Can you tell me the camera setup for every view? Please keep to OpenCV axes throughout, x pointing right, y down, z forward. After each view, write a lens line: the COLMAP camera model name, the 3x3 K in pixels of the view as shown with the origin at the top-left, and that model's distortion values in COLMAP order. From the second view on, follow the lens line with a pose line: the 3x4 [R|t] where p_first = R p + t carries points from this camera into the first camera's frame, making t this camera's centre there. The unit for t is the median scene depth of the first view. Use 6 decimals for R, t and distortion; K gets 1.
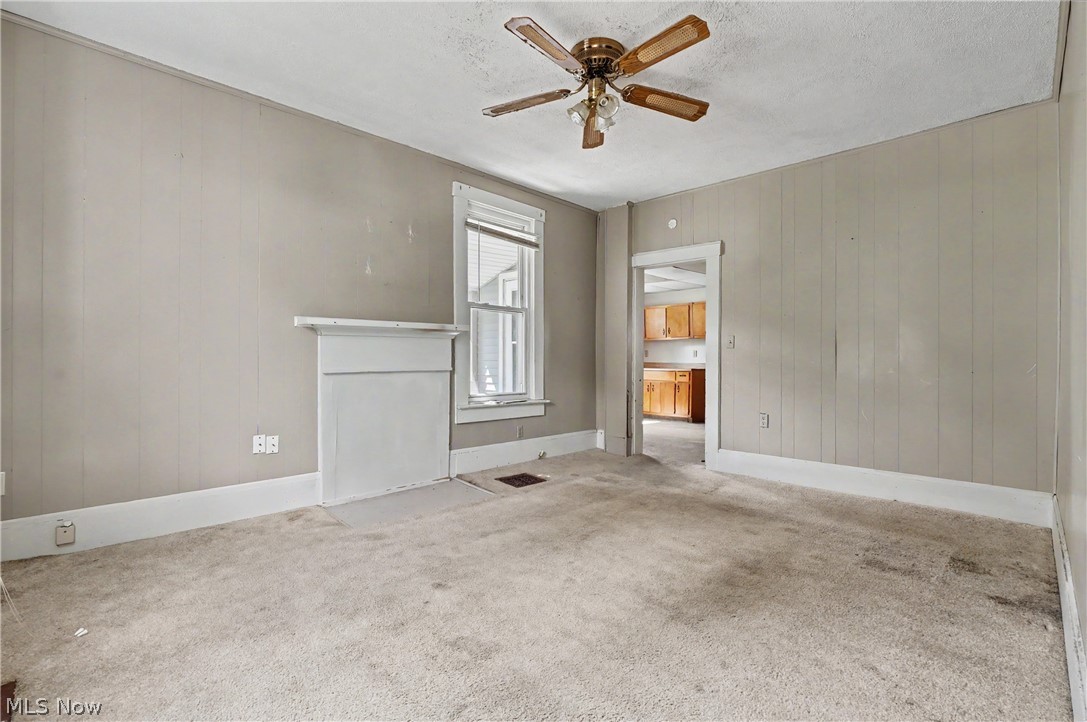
lens RADIAL K [[498.2, 0, 541.8], [0, 498.2, 361.5], [0, 0, 1]] dist [-0.008501, 0.001564]
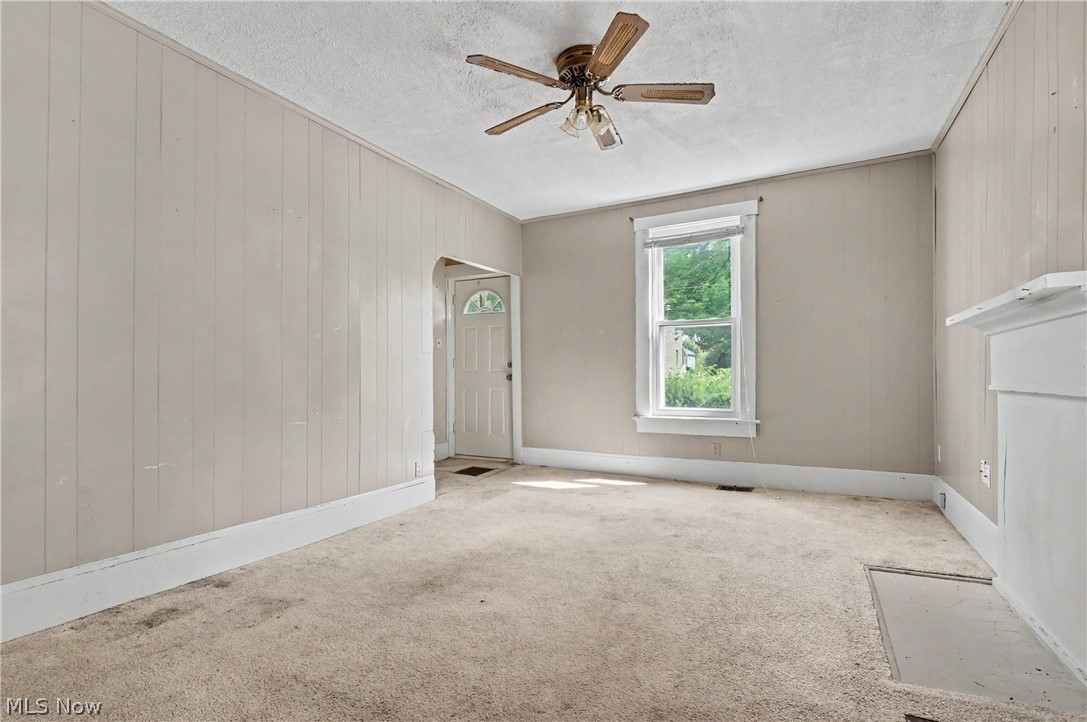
lens RADIAL K [[498.2, 0, 540.7], [0, 498.2, 369.9], [0, 0, 1]] dist [-0.008501, 0.001564]
pose [[-0.955463, -0.001685, -0.295107, 0.348812], [0.000611, 0.999970, -0.007688, 0.003299], [0.295112, -0.007526, -0.955433, 1.391212]]
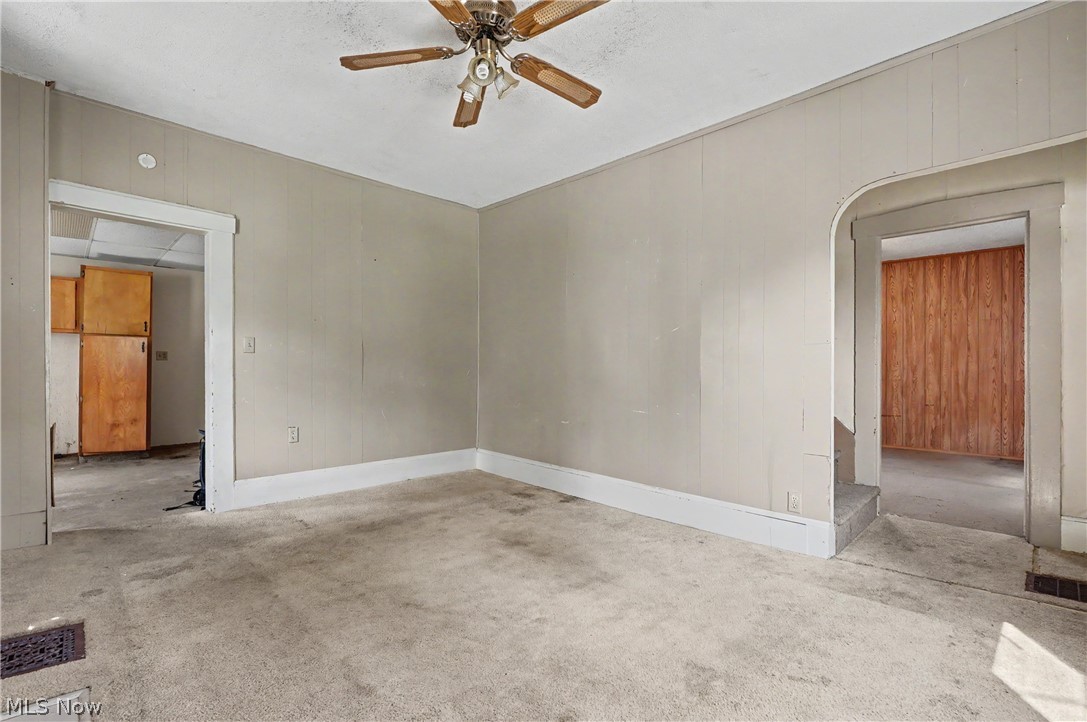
lens RADIAL K [[498.2, 0, 546.0], [0, 498.2, 368.3], [0, 0, 1]] dist [-0.008501, 0.001564]
pose [[0.002929, -0.005380, 0.999981, -0.536261], [0.001195, 0.999985, 0.005377, -0.007190], [-0.999995, 0.001179, 0.002935, 0.645147]]
